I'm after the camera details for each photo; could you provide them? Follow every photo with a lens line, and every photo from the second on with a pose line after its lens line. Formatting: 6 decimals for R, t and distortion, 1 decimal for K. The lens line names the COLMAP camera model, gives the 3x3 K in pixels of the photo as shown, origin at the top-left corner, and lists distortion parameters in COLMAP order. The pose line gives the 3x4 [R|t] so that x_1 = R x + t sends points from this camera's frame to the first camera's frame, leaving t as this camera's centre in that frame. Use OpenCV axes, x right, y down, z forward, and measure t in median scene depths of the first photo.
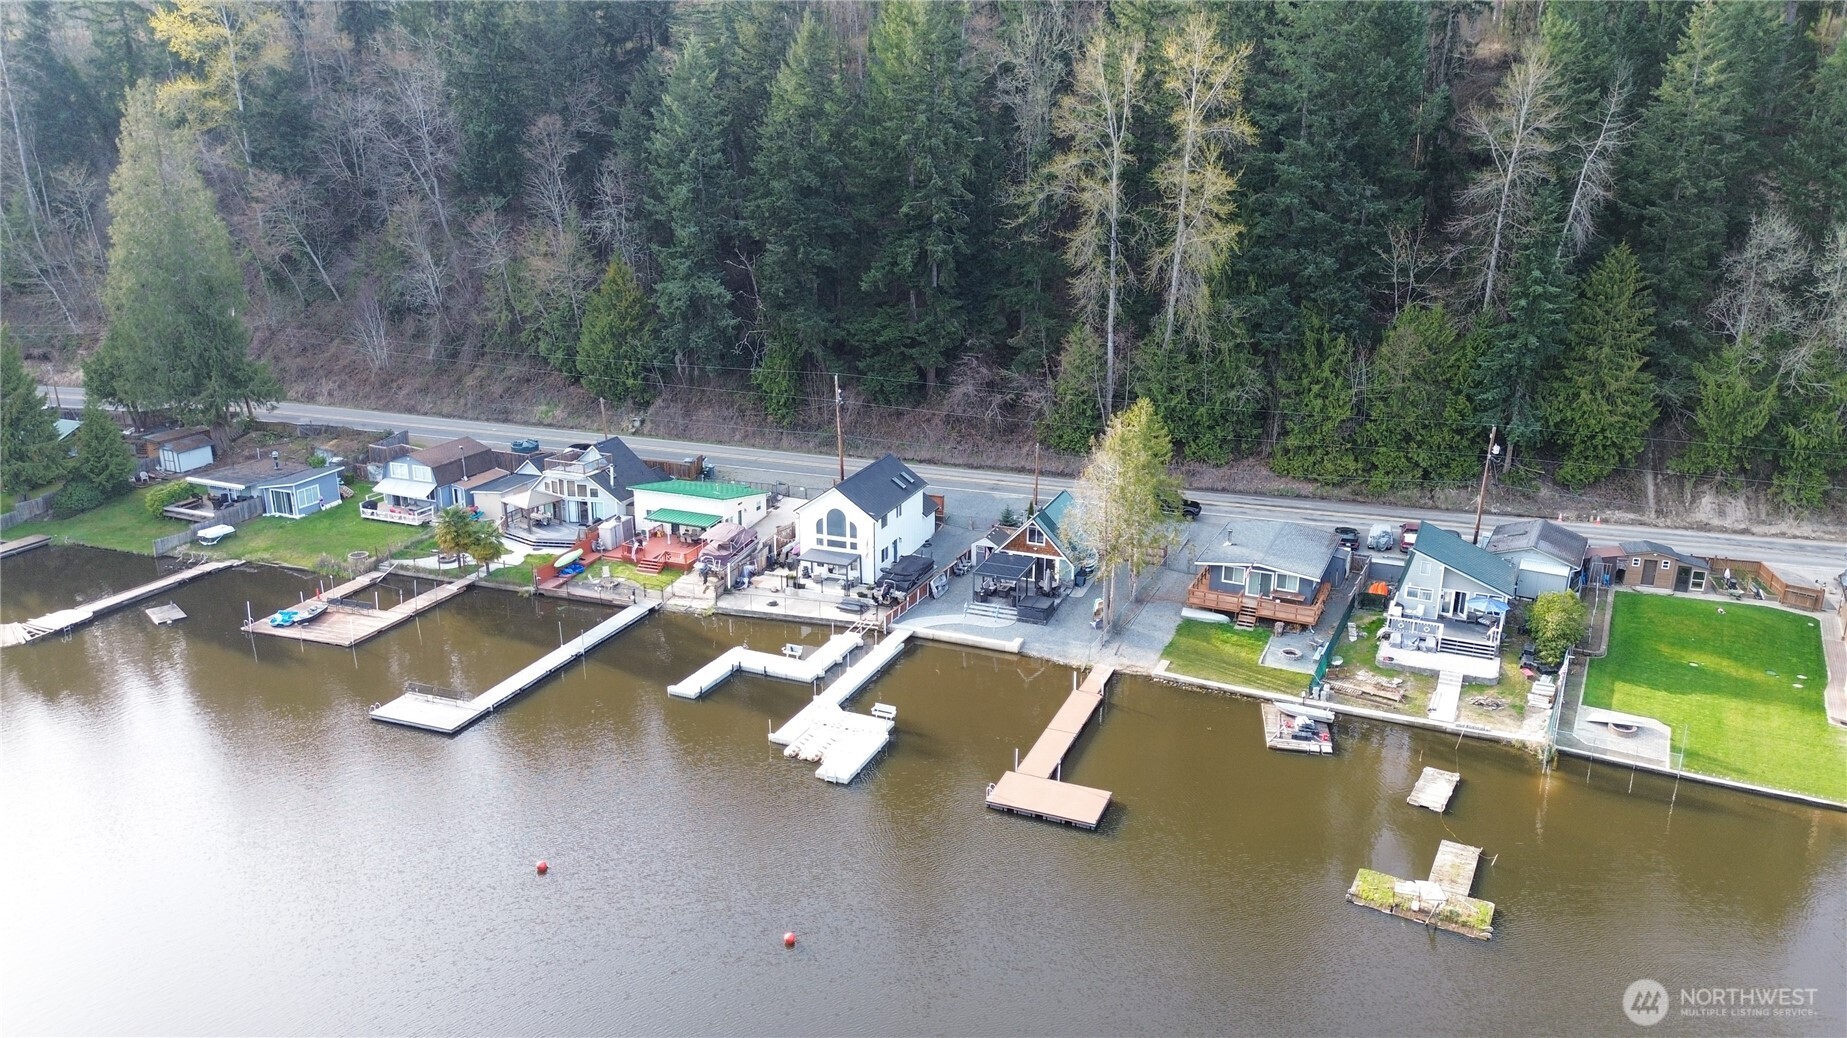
lens RADIAL K [[1386.5, 0, 923.5], [0, 1386.5, 519.0], [0, 0, 1]] dist [0.094398, -0.000480]
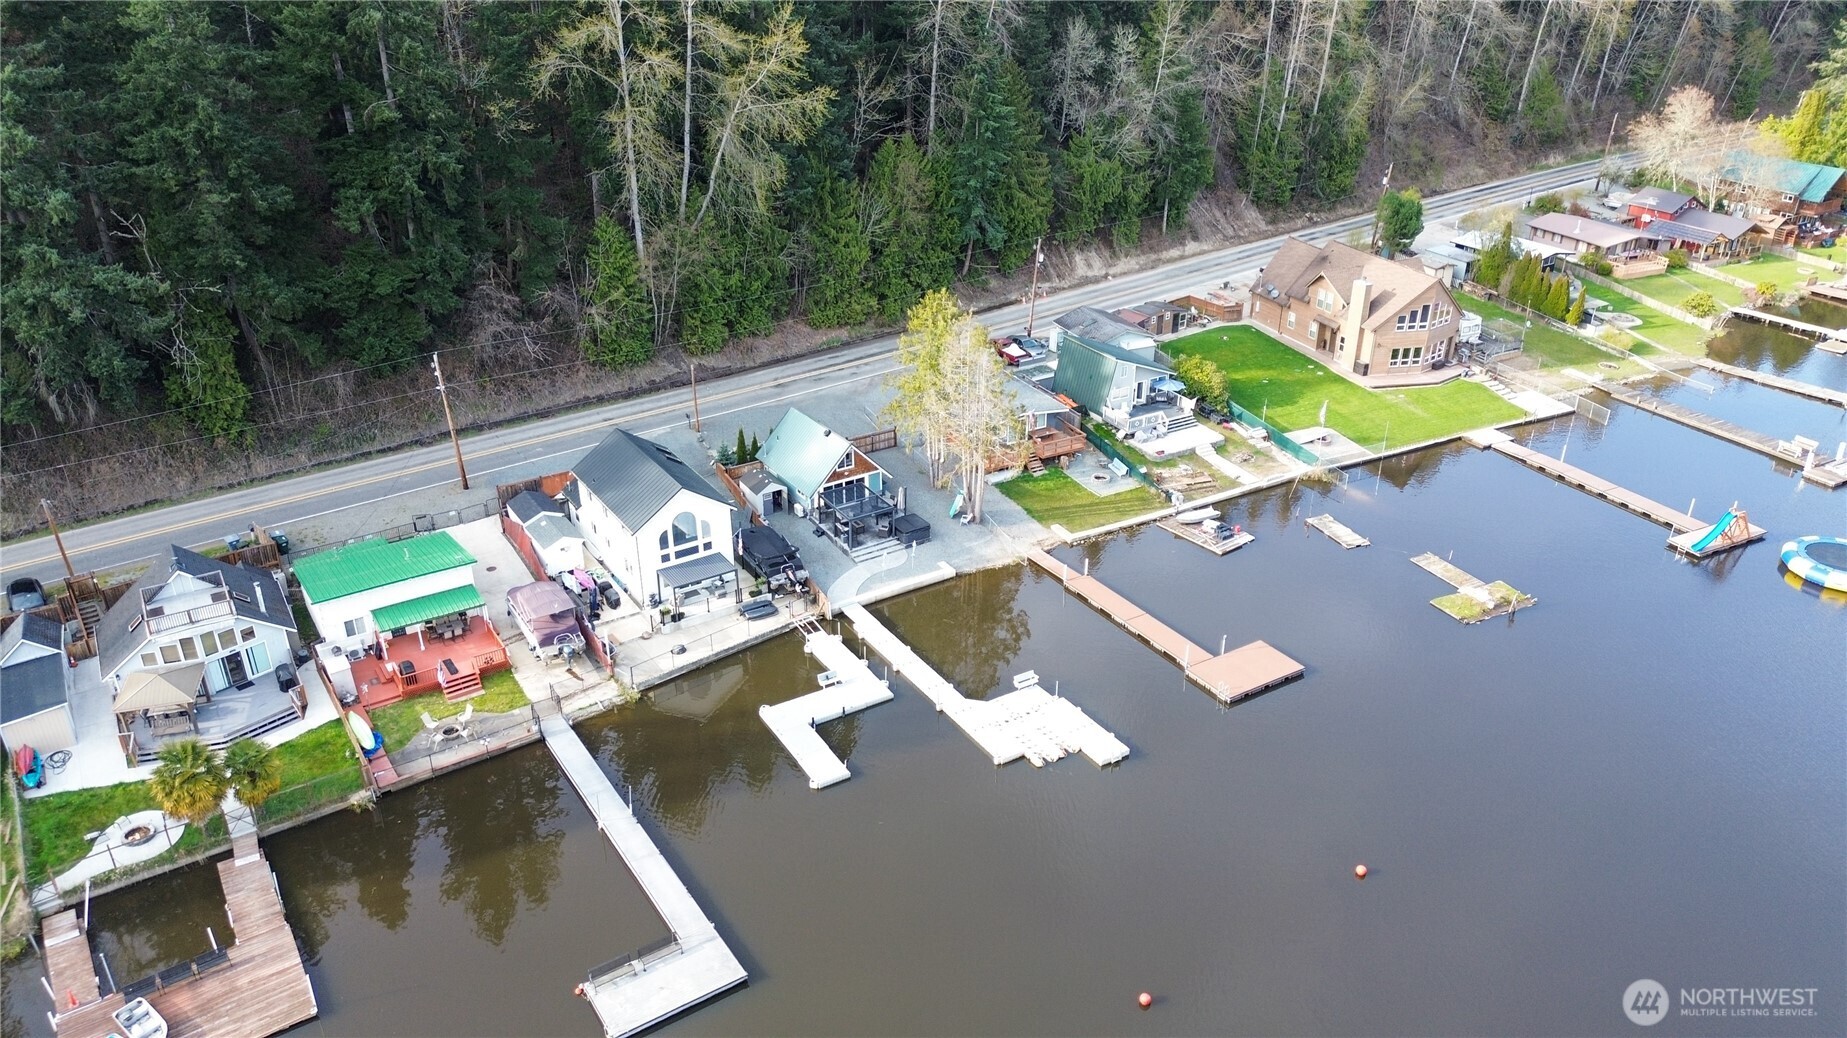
lens RADIAL K [[1386.5, 0, 923.5], [0, 1386.5, 519.0], [0, 0, 1]] dist [0.094398, -0.000480]
pose [[0.565790, -0.371119, 0.736310, -0.610819], [0.241215, 0.928416, 0.282592, -0.209000], [-0.788477, 0.017721, 0.614808, 0.397808]]
